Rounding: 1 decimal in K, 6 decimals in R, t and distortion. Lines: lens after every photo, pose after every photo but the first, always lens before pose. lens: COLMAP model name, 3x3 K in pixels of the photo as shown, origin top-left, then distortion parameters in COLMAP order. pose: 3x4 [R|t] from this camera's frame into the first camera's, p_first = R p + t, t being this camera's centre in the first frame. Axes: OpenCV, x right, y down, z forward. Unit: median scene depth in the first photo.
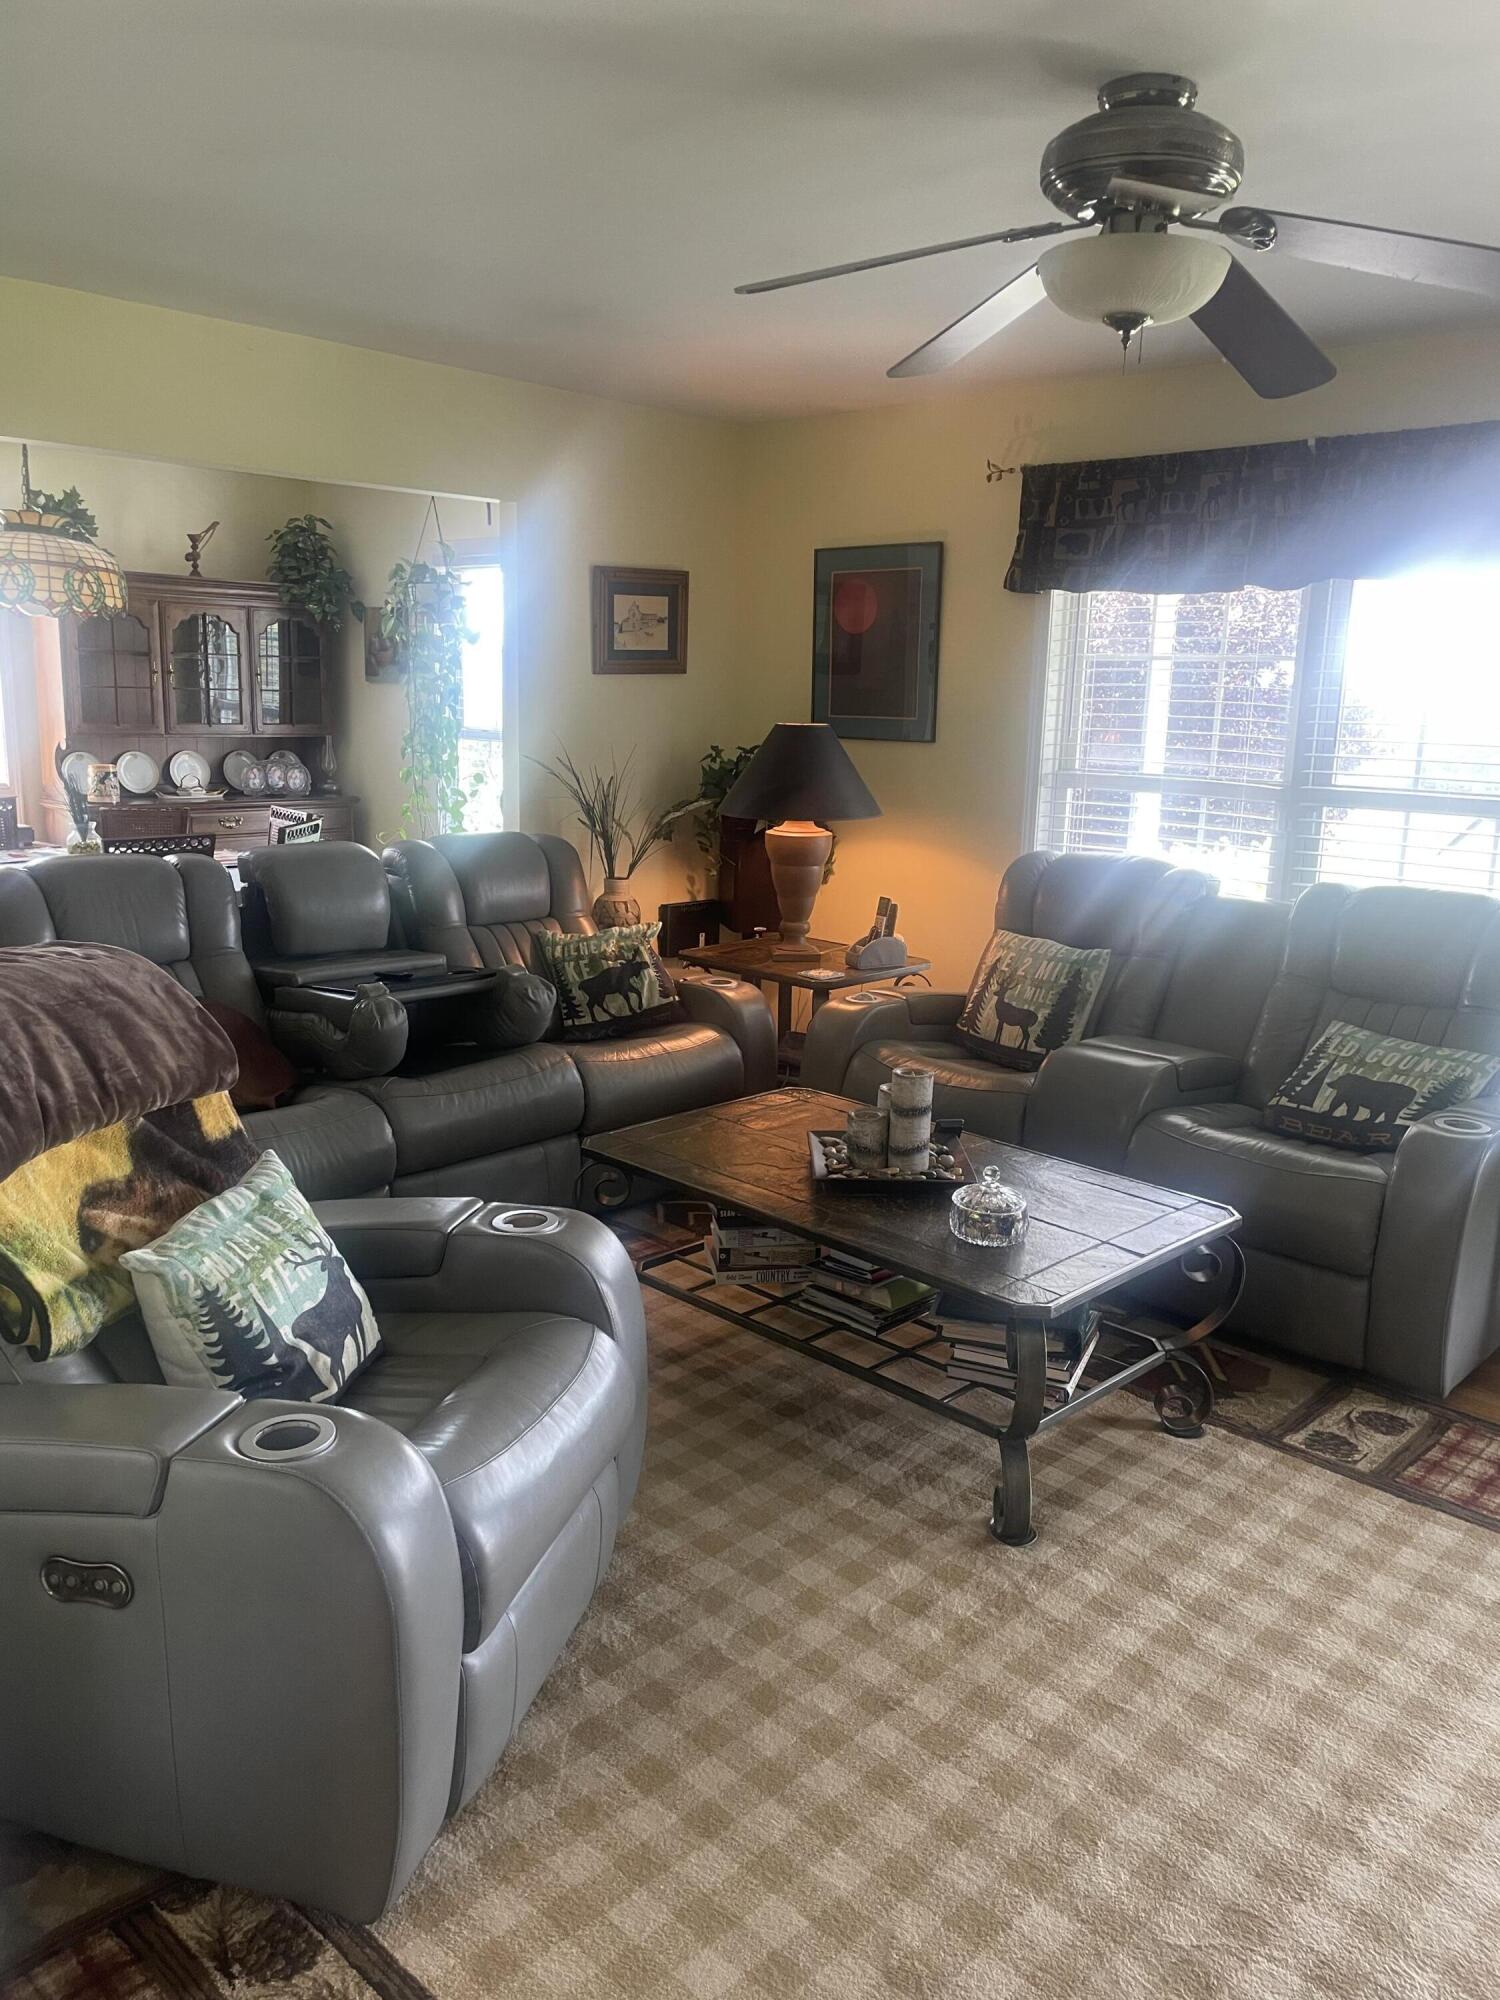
lens RADIAL K [[1515.9, 0, 759.2], [0, 1515.9, 995.8], [0, 0, 1]] dist [0.097547, -0.148119]
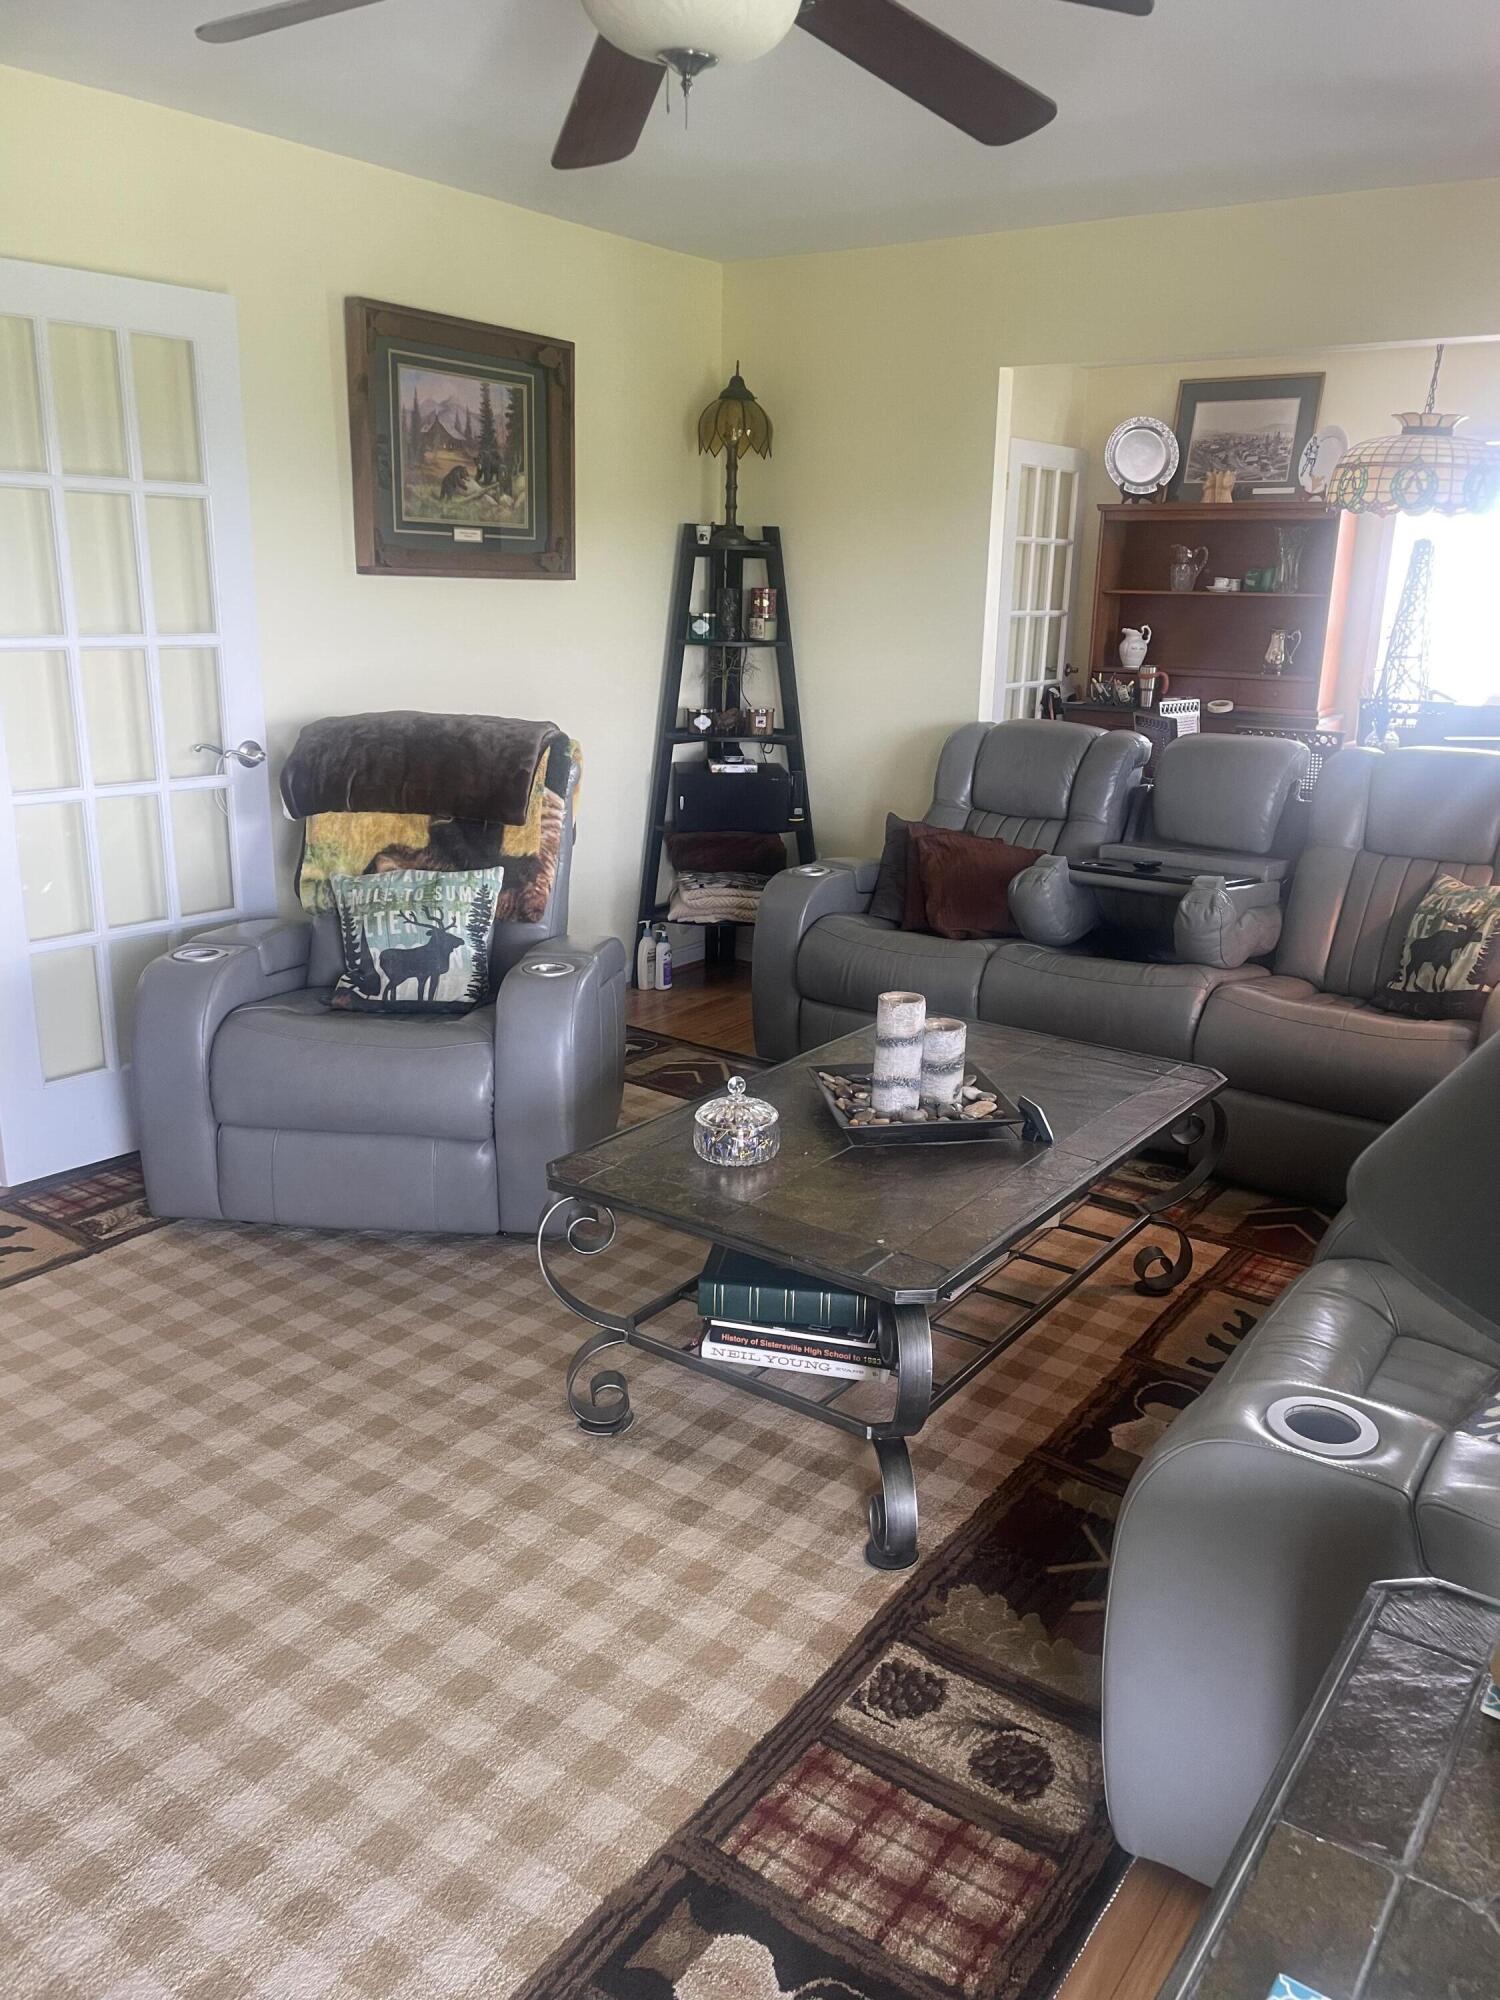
lens RADIAL K [[1515.9, 0, 759.2], [0, 1515.9, 995.8], [0, 0, 1]] dist [0.097547, -0.148119]
pose [[0.151789, 0.246108, -0.957283, 0.417427], [-0.215684, 0.953413, 0.210914, -0.052418], [0.964594, 0.174456, 0.197799, 0.345475]]
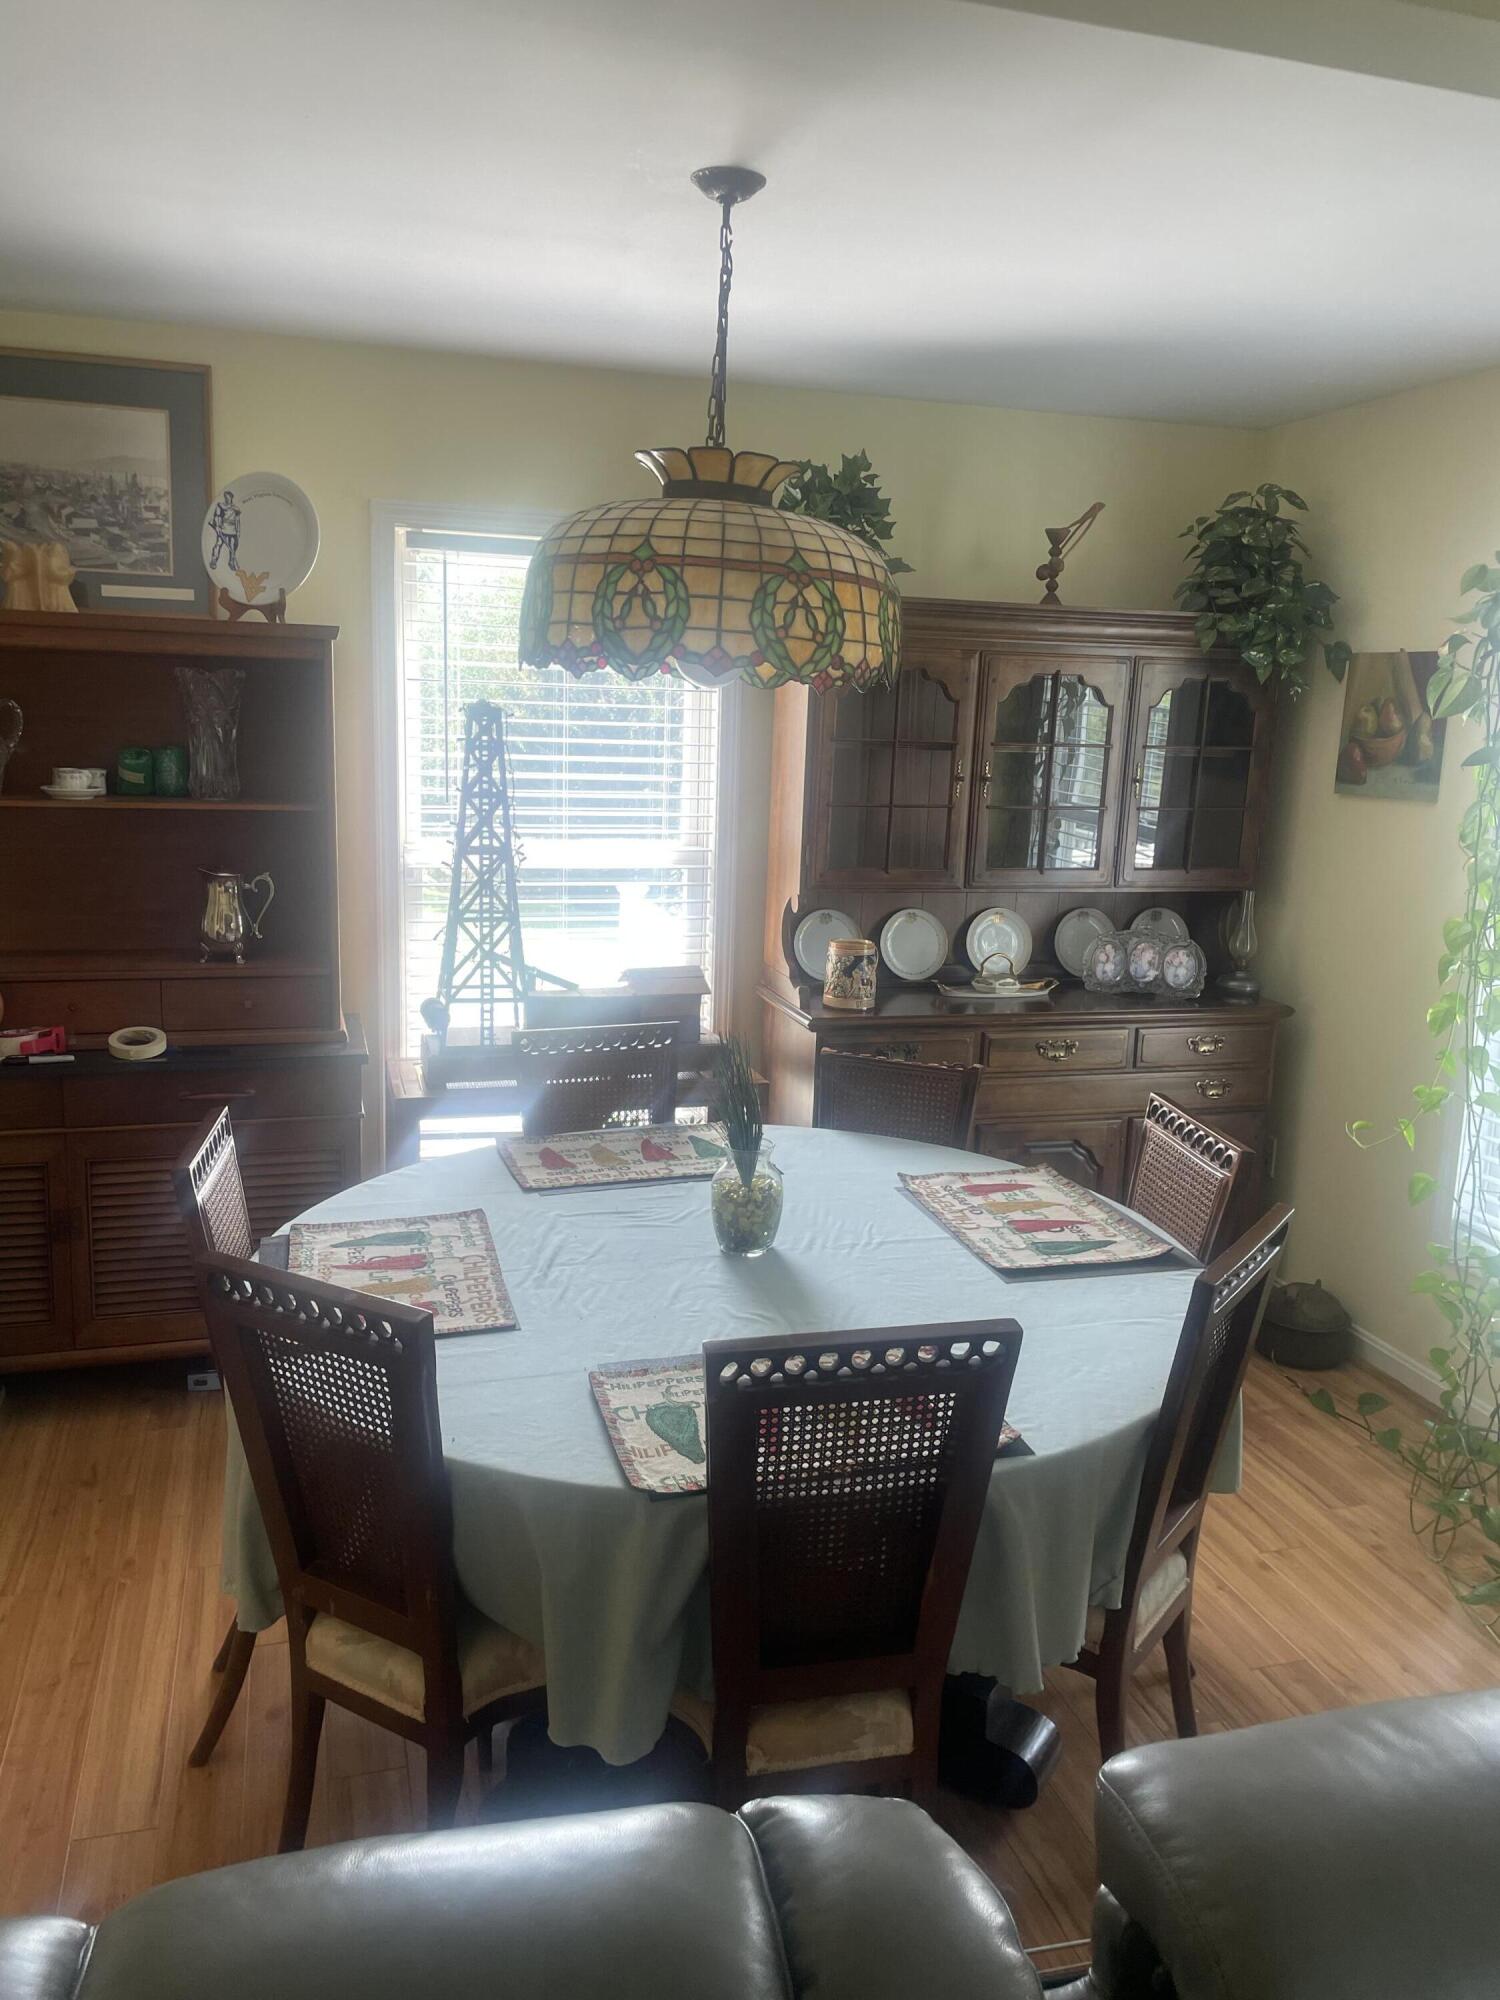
lens RADIAL K [[1515.9, 0, 759.2], [0, 1515.9, 995.8], [0, 0, 1]] dist [0.097547, -0.148119]
pose [[0.867666, 0.097644, -0.487465, -0.181526], [-0.112153, 0.993691, -0.000581, -0.125260], [0.484333, 0.055175, 0.873142, 0.492494]]
